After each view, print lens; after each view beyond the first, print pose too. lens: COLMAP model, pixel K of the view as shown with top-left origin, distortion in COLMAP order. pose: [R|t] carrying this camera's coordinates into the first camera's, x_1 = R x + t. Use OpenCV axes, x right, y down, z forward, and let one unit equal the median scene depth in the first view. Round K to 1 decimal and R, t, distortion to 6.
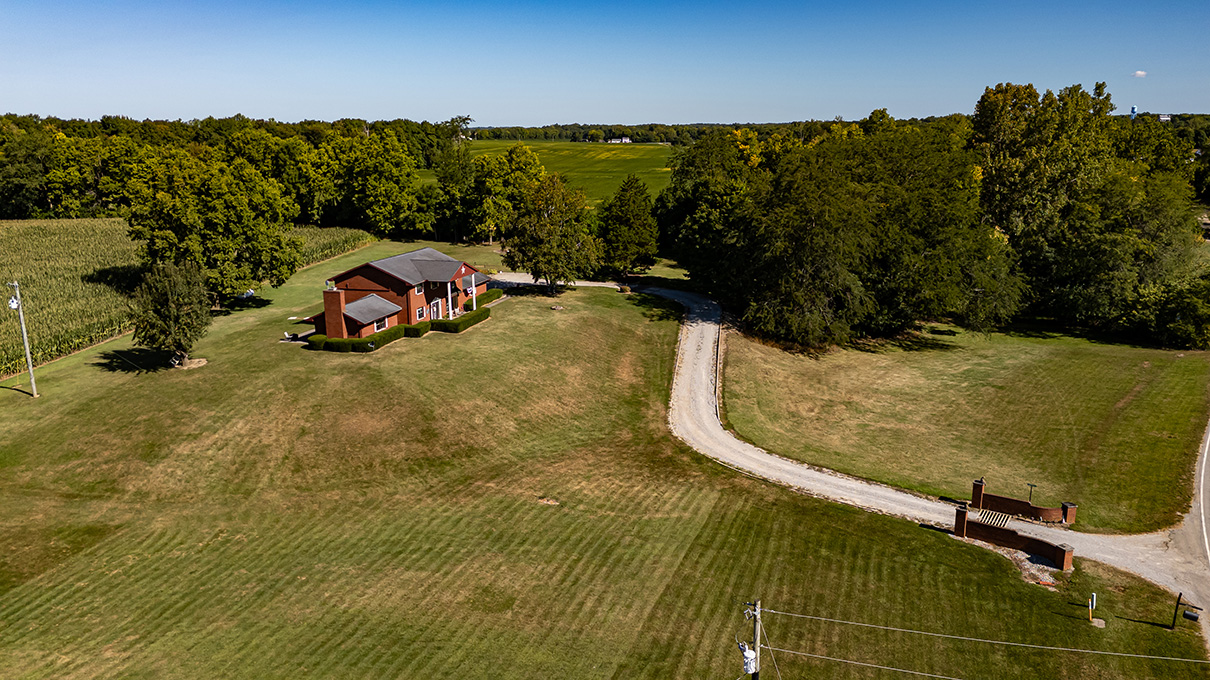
lens RADIAL K [[895.4, 0, 610.4], [0, 895.4, 340.4], [0, 0, 1]] dist [0.074309, -0.063918]
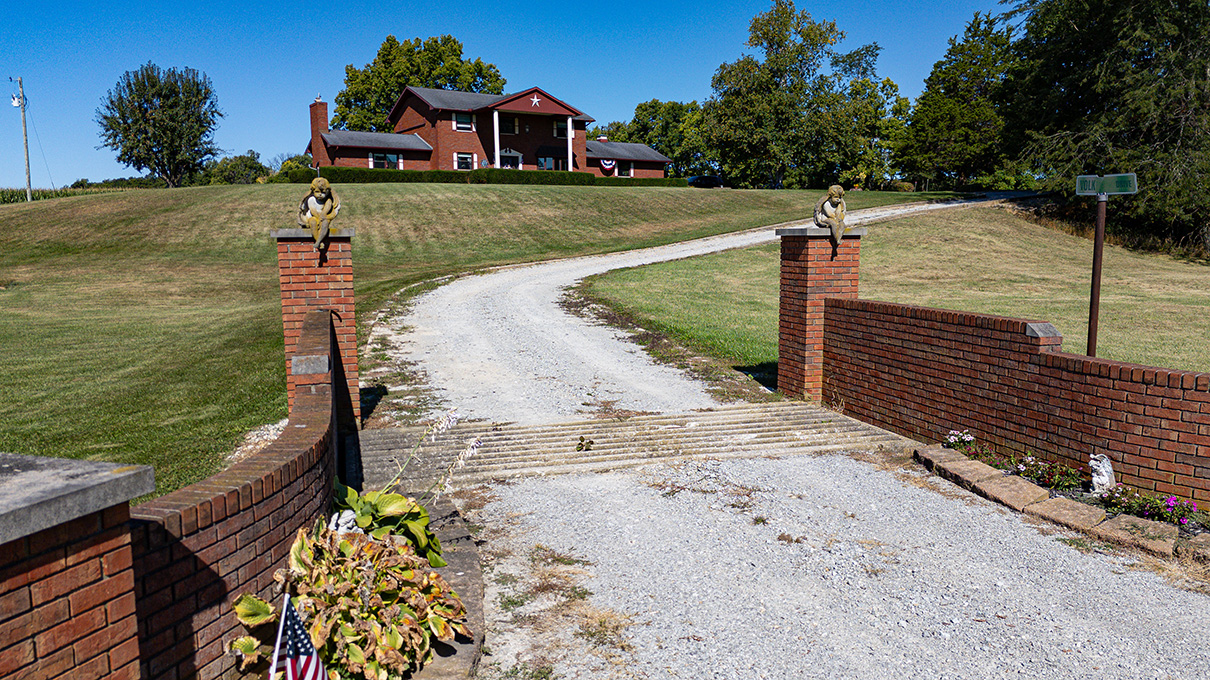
lens RADIAL K [[895.4, 0, 608.5], [0, 895.4, 343.7], [0, 0, 1]] dist [0.074309, -0.063918]
pose [[0.757469, 0.077986, -0.648197, 0.314511], [-0.148916, 0.987306, -0.055235, 0.124022], [0.635661, 0.138366, 0.759467, 0.558547]]
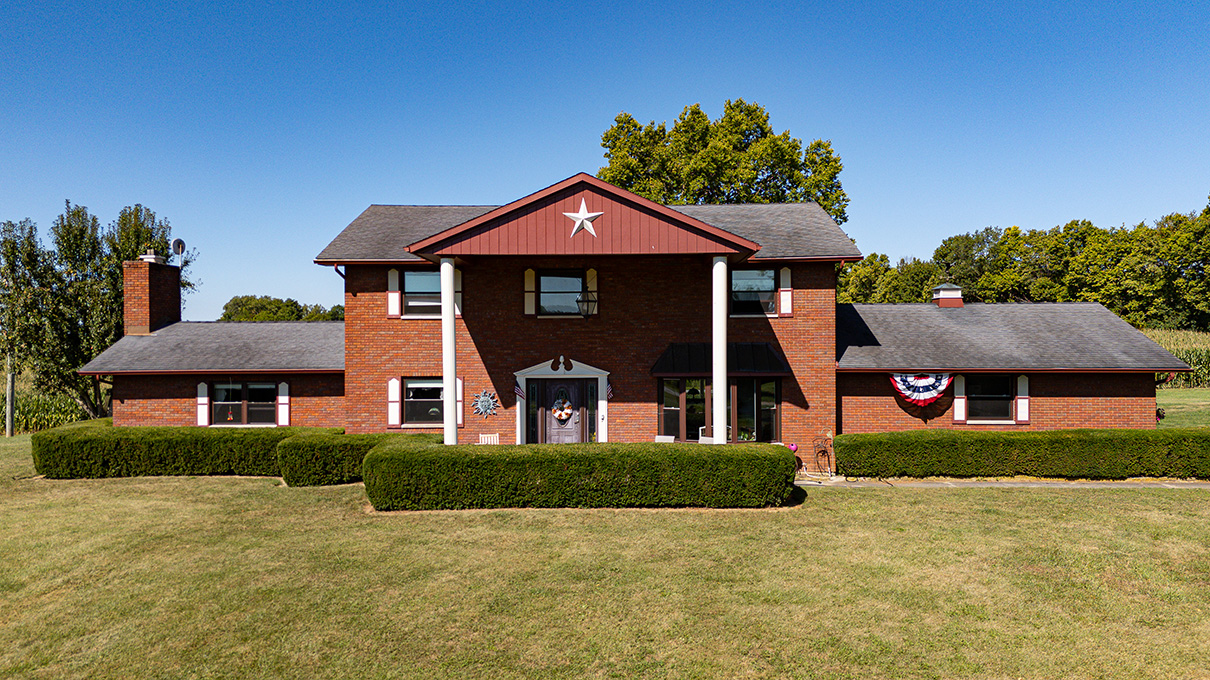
lens RADIAL K [[895.4, 0, 611.2], [0, 895.4, 335.3], [0, 0, 1]] dist [0.074309, -0.063918]
pose [[0.260425, -0.003400, -0.965488, 0.028967], [-0.220865, 0.973267, -0.063002, -0.042332], [0.939892, 0.229650, 0.252713, 0.959498]]
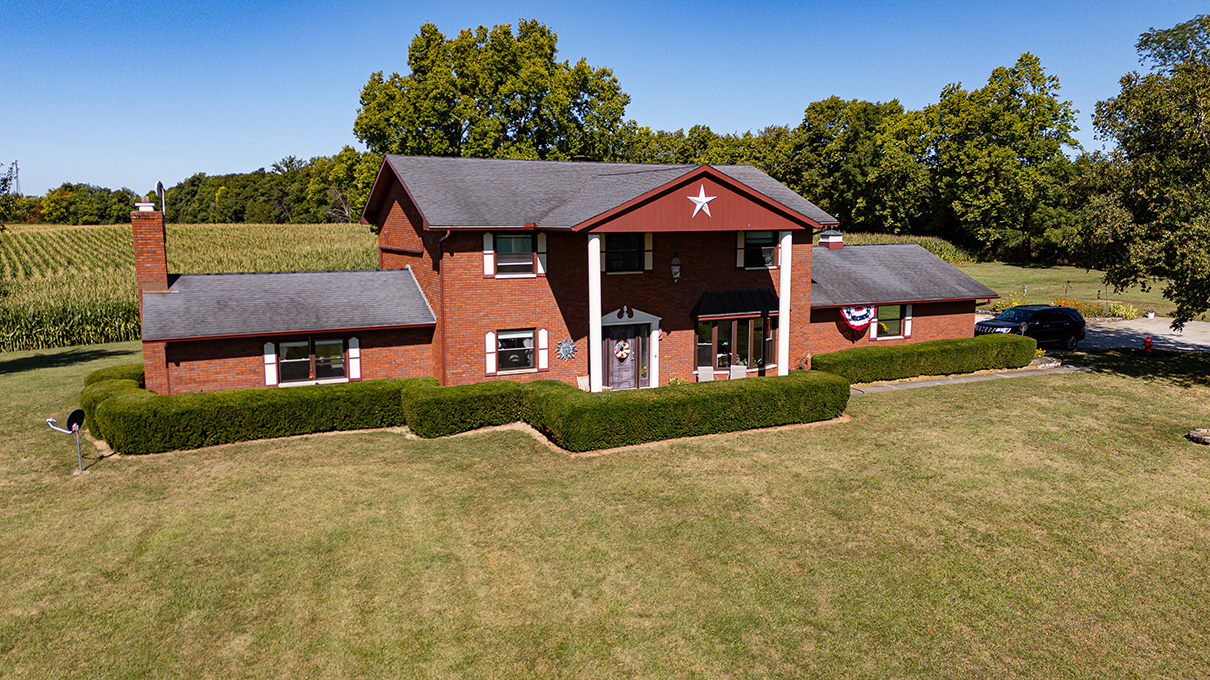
lens RADIAL K [[895.4, 0, 611.8], [0, 895.4, 334.4], [0, 0, 1]] dist [0.074309, -0.063918]
pose [[0.665792, 0.104417, -0.738795, 0.003136], [-0.174801, 0.984432, -0.018395, -0.034468], [0.725373, 0.141389, 0.673679, 0.821383]]
